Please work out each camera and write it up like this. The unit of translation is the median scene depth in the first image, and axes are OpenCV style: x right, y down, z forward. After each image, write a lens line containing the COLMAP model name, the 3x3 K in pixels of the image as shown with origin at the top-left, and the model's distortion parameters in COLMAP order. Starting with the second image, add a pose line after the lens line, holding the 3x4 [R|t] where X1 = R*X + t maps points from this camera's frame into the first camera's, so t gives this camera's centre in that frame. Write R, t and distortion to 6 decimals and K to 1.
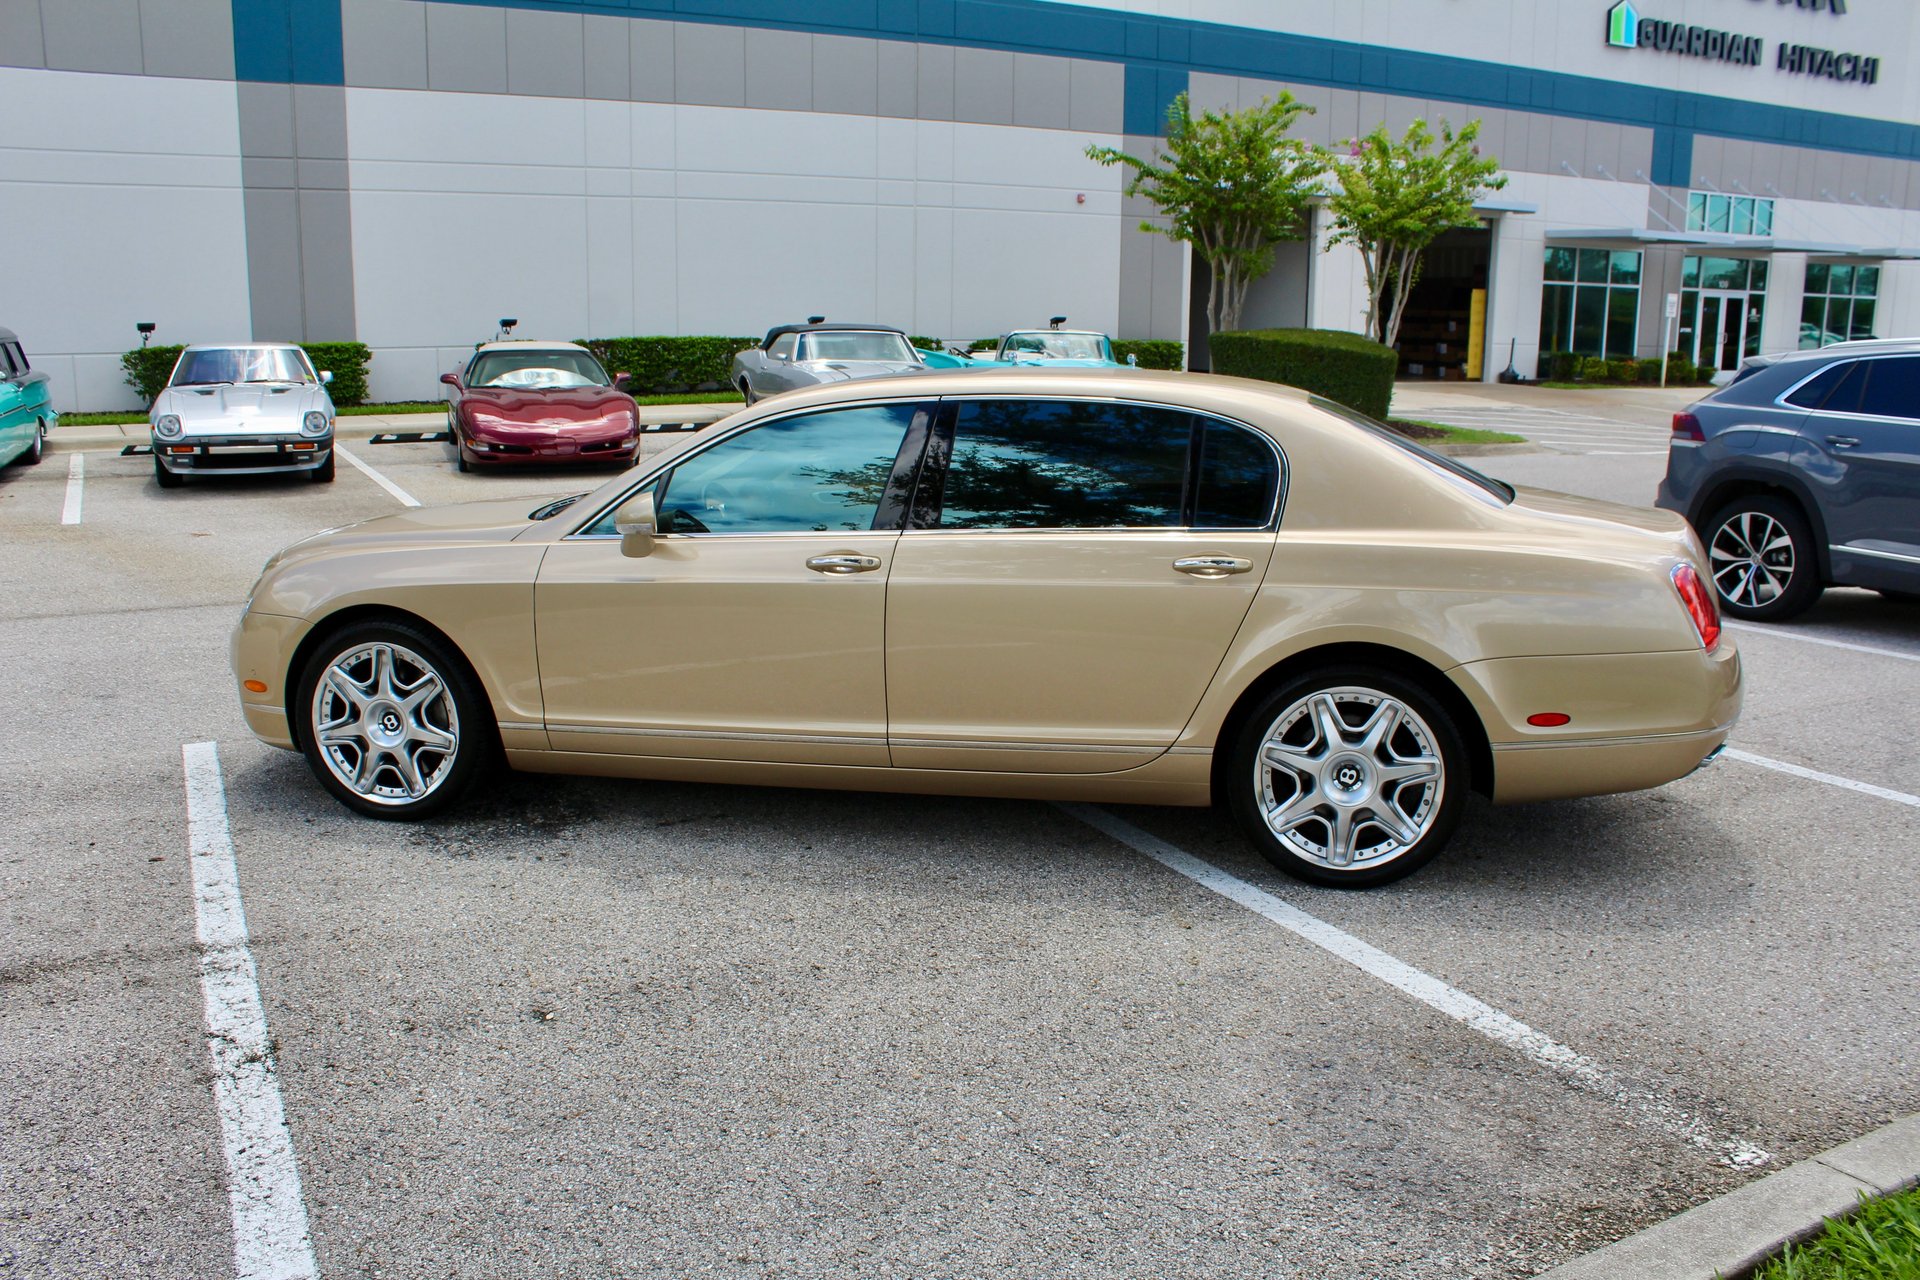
lens RADIAL K [[1609.4, 0, 959.0], [0, 1609.4, 635.3], [0, 0, 1]] dist [-0.169555, 0.153359]
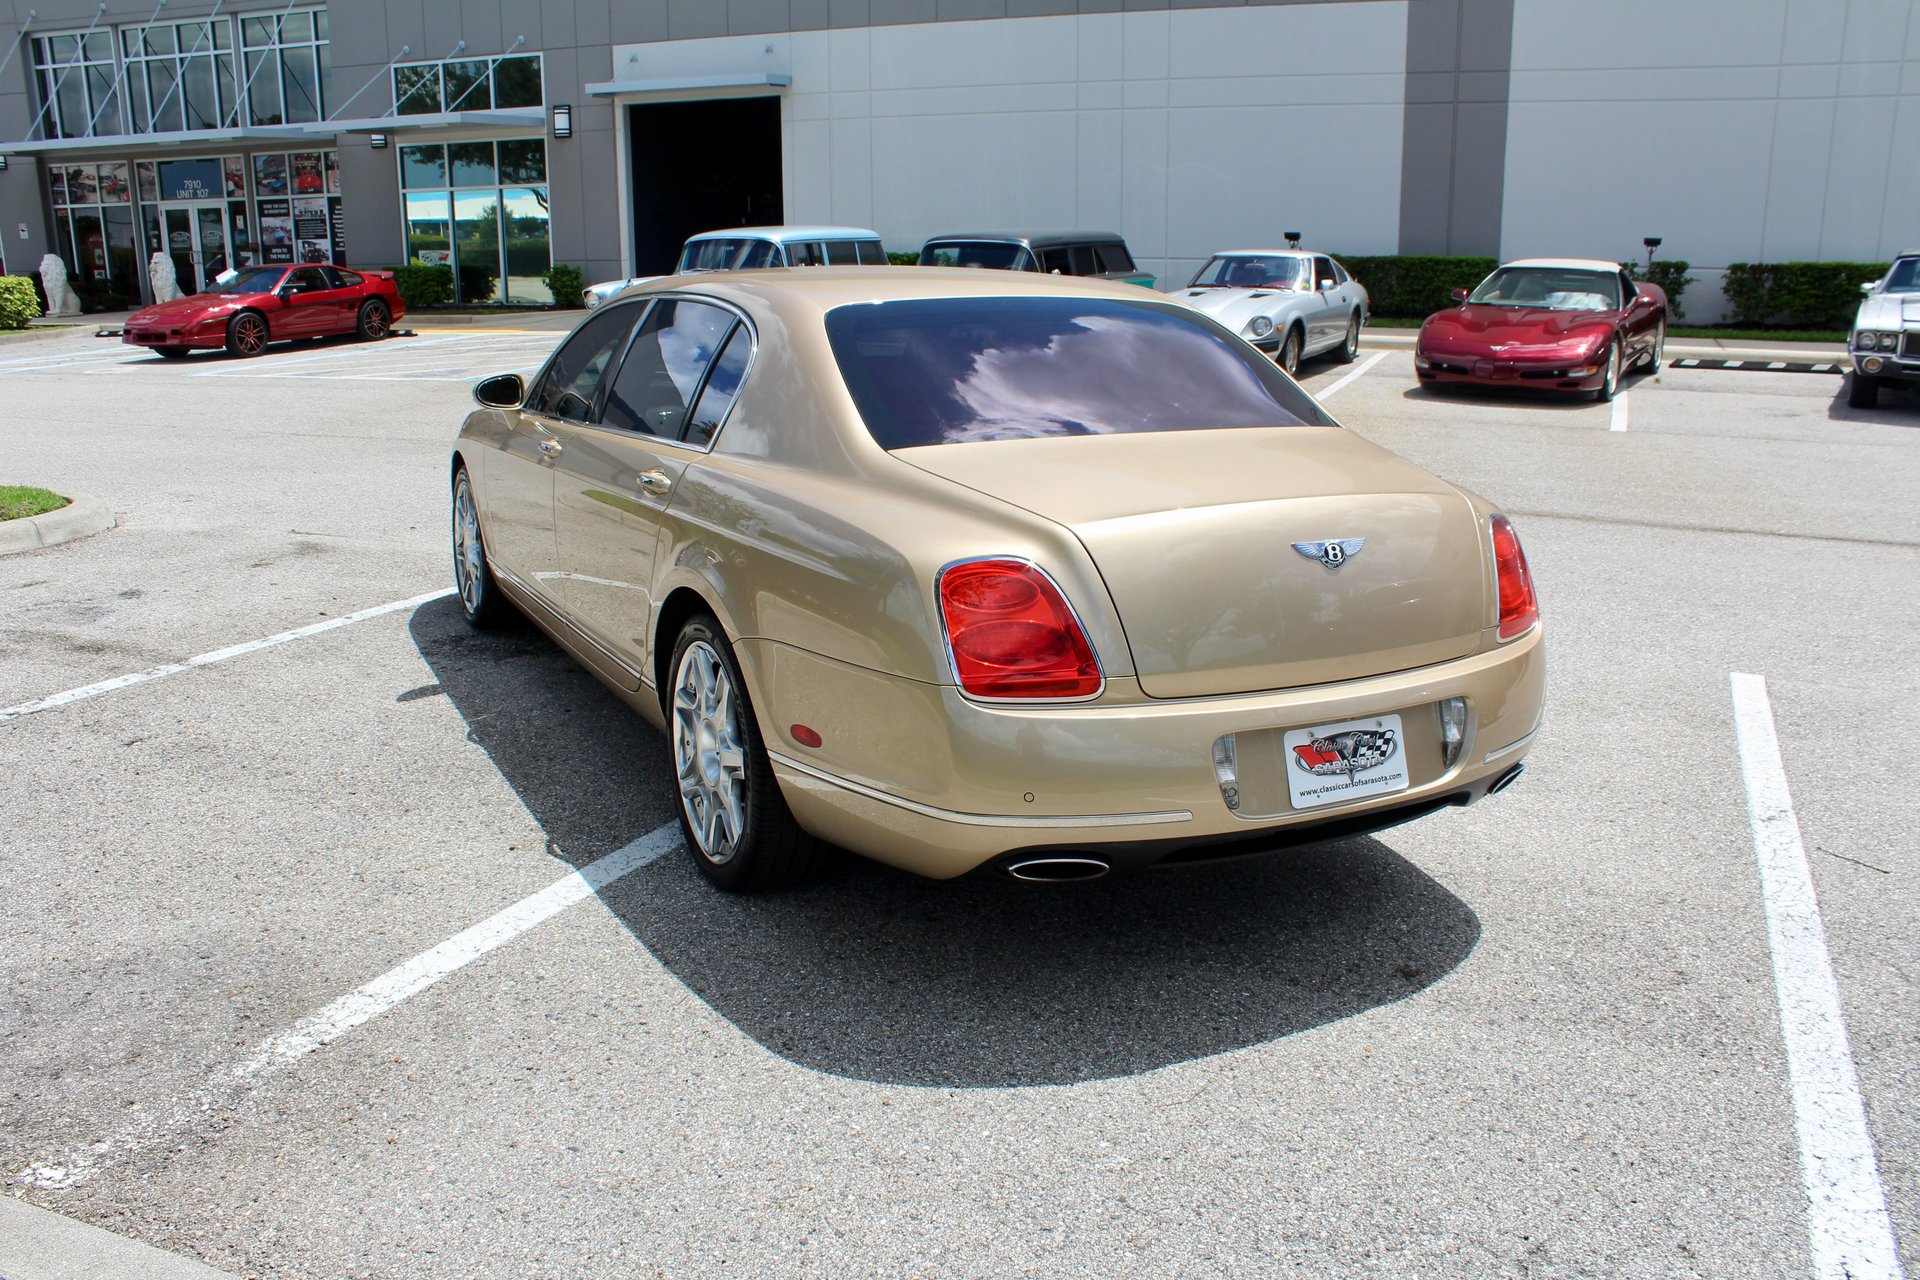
lens RADIAL K [[1609.4, 0, 969.9], [0, 1609.4, 626.8], [0, 0, 1]] dist [-0.169555, 0.153359]
pose [[0.625149, 0.178167, -0.759898, 0.889779], [-0.145343, 0.983142, 0.110939, -0.082578], [0.766854, 0.041093, 0.640505, 0.518122]]
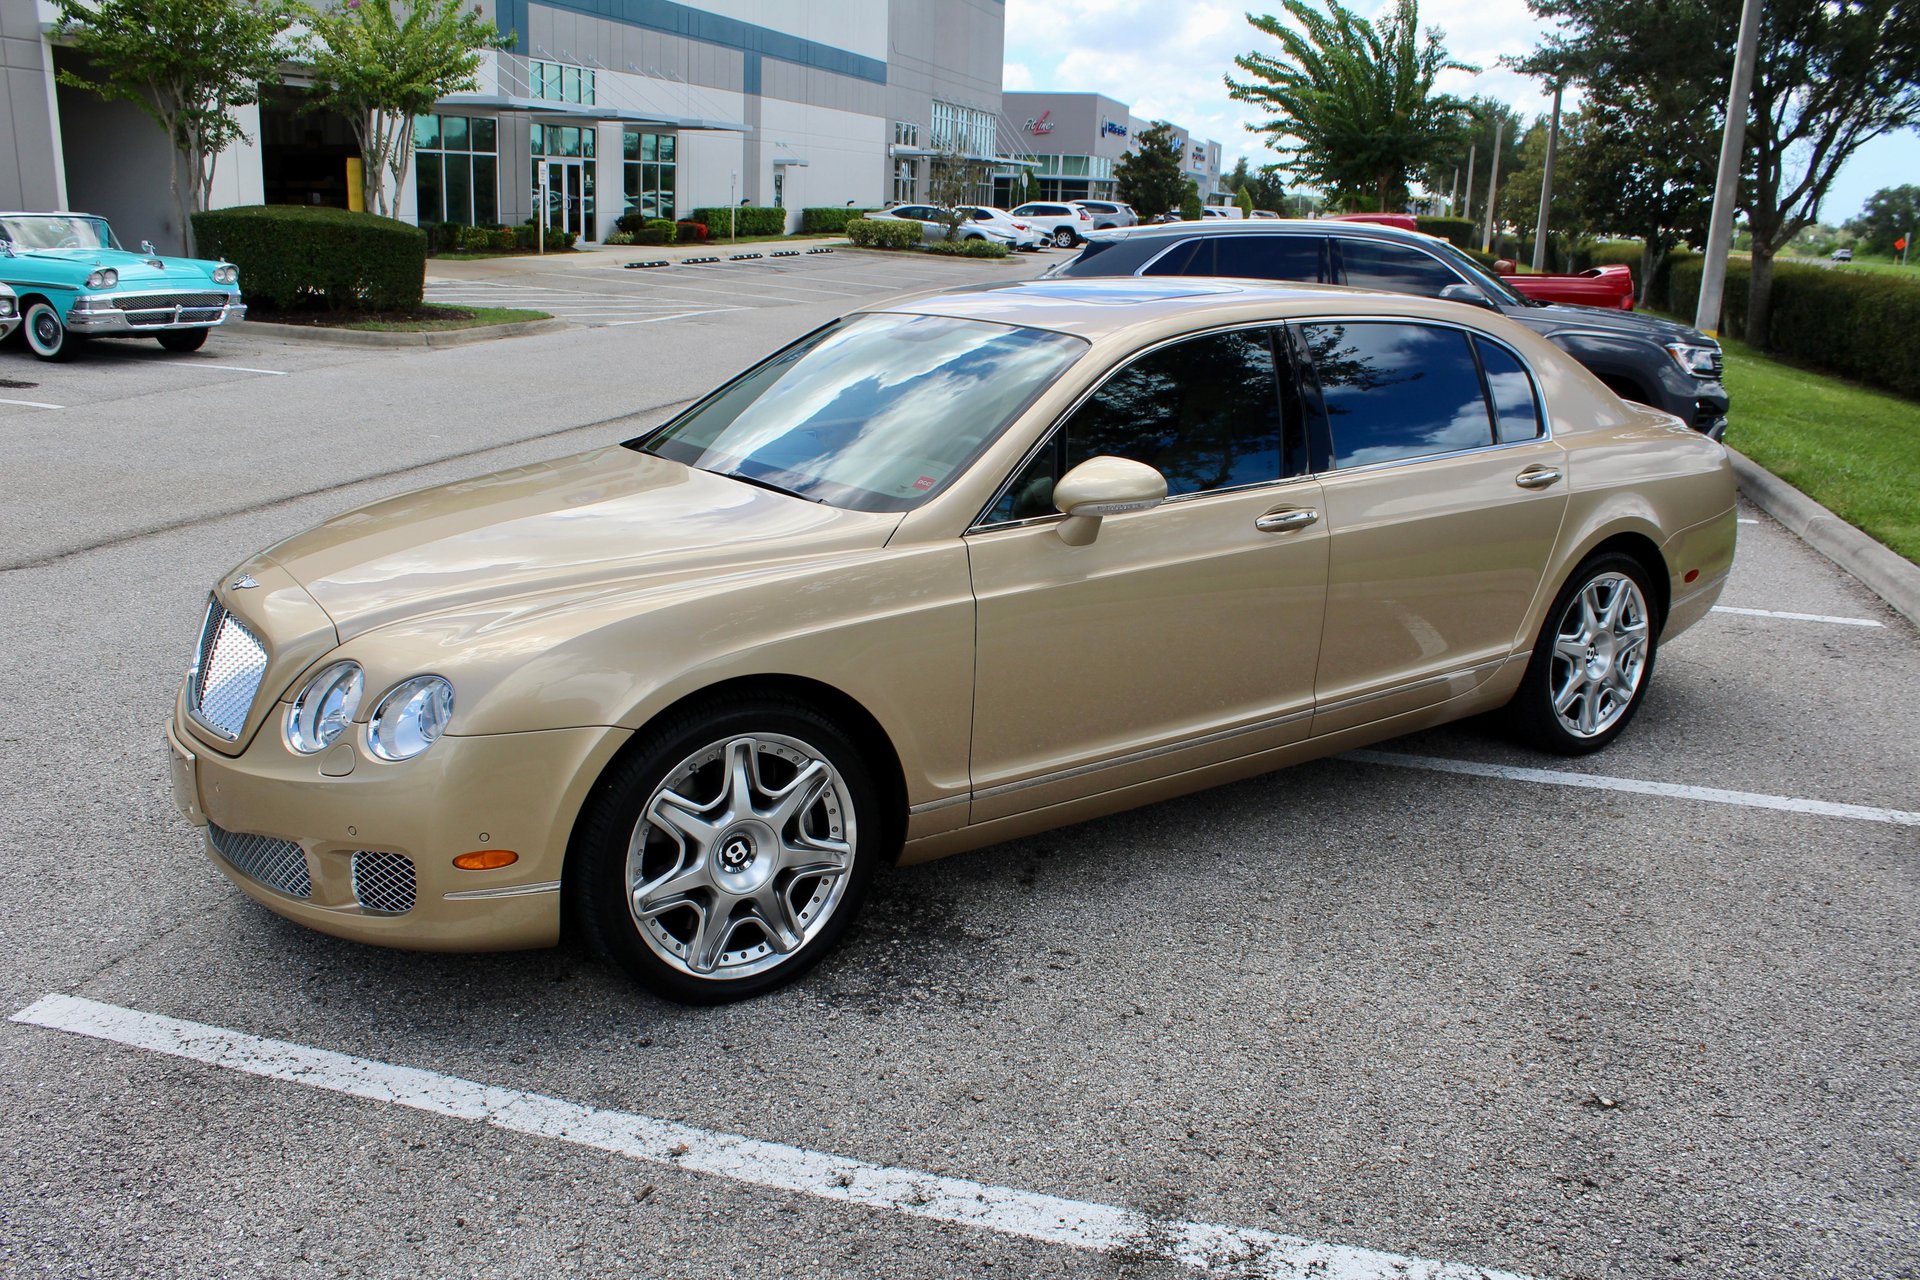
lens RADIAL K [[1609.4, 0, 960.2], [0, 1609.4, 641.0], [0, 0, 1]] dist [-0.169555, 0.153359]
pose [[0.699656, -0.179636, 0.691529, -0.765355], [0.119288, 0.983662, 0.134833, -0.112165], [-0.704452, -0.011845, 0.709653, 0.494042]]
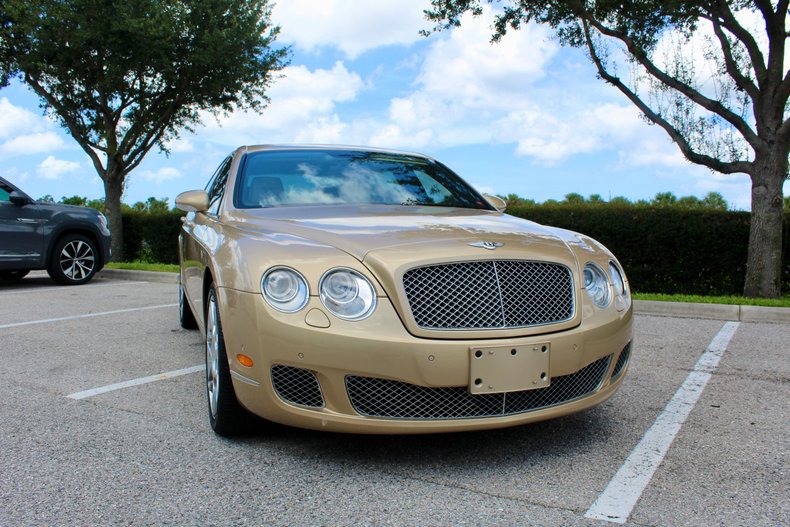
lens RADIAL K [[679.4, 0, 393.6], [0, 679.4, 259.1], [0, 0, 1]] dist [-0.132061, 0.084959]
pose [[-0.520331, -0.057473, 0.852028, -0.894385], [0.141964, 0.978028, 0.152669, -0.160383], [-0.842082, 0.200396, -0.500740, 1.549346]]
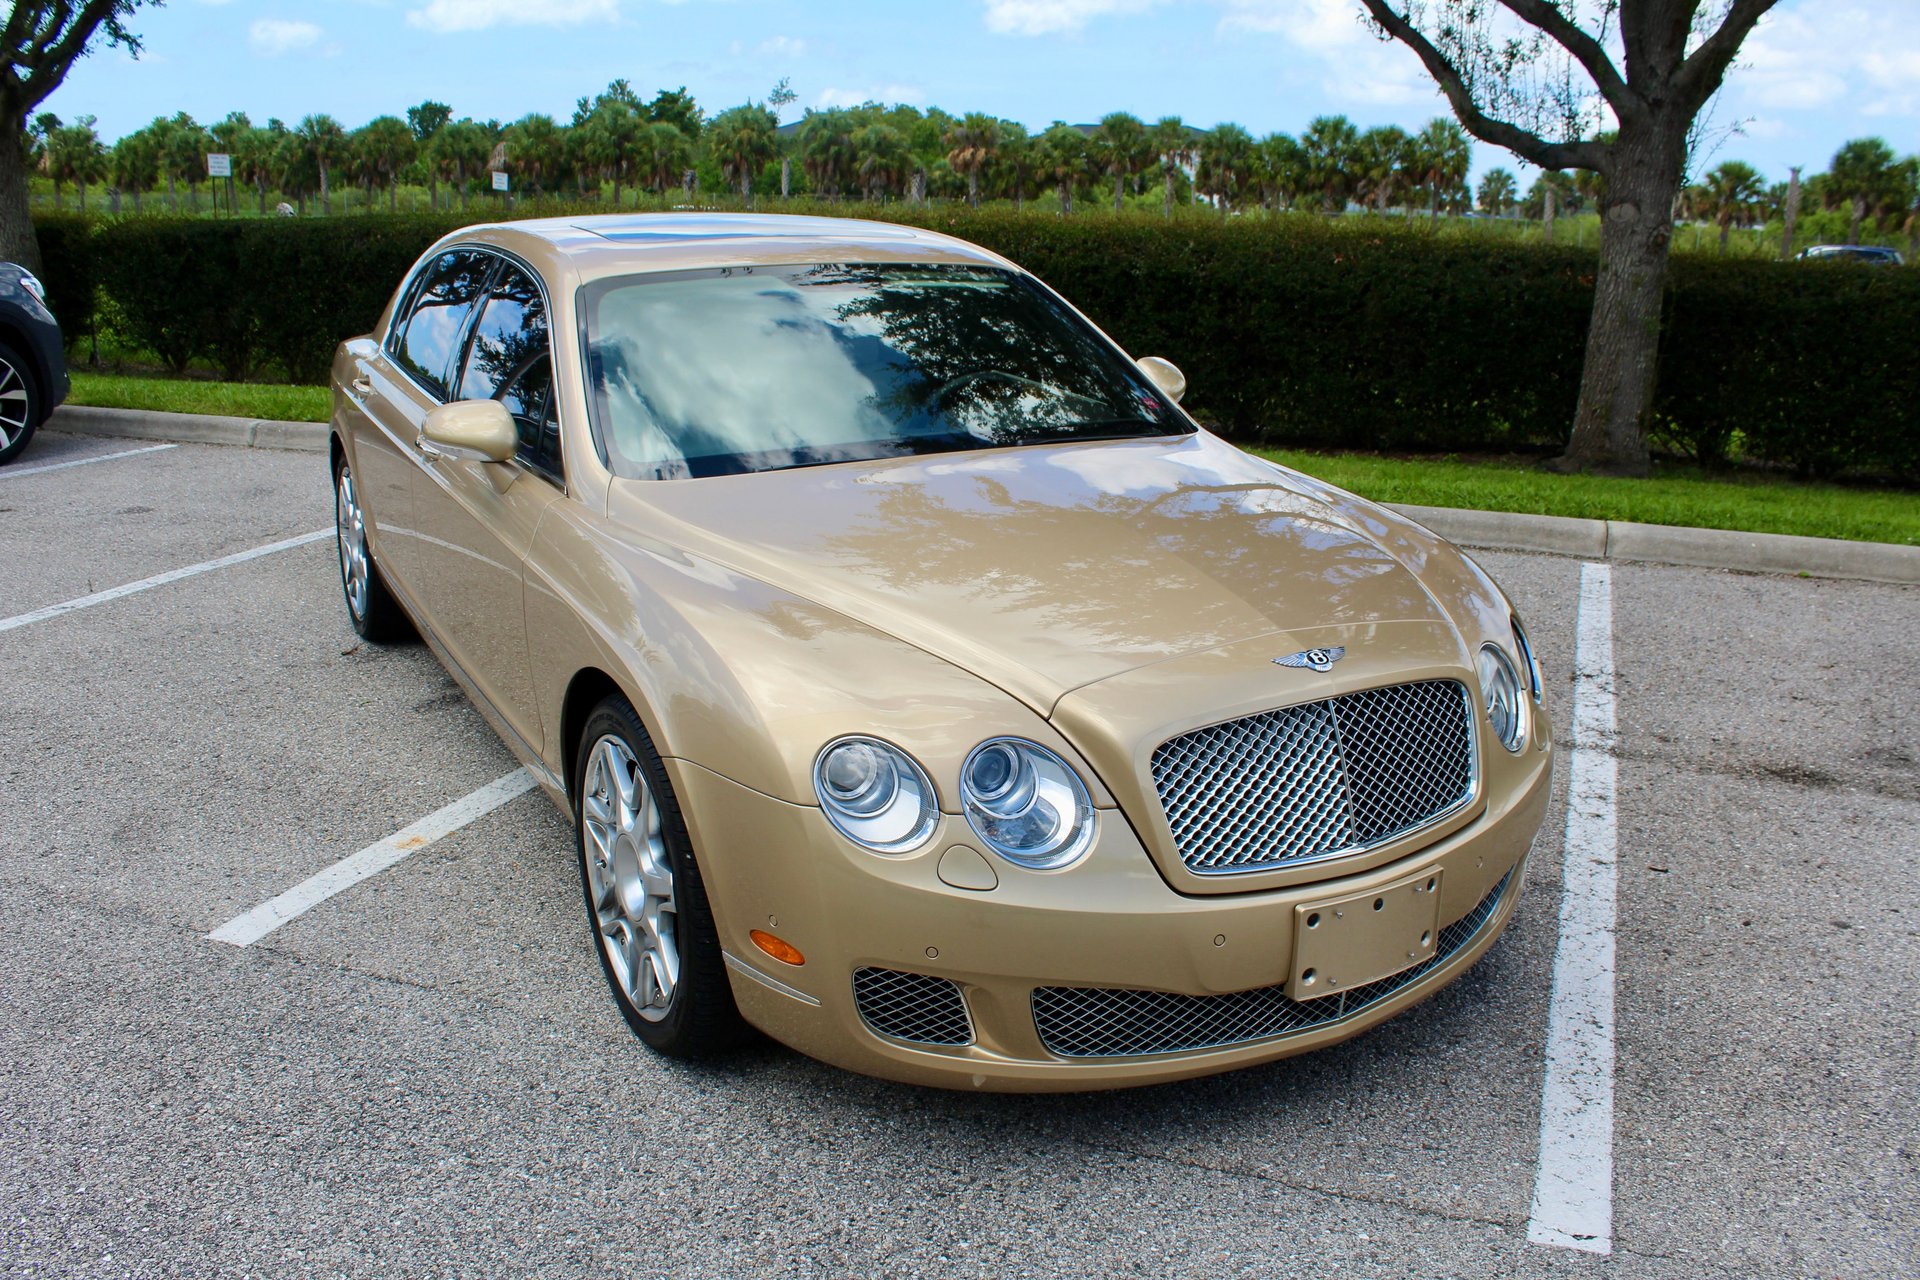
lens RADIAL K [[1609.4, 0, 959.1], [0, 1609.4, 613.1], [0, 0, 1]] dist [-0.169555, 0.153359]
pose [[-0.658252, -0.218482, 0.720396, -0.799010], [0.115585, 0.916278, 0.383503, -0.315296], [-0.743871, 0.335708, -0.577889, 1.624016]]
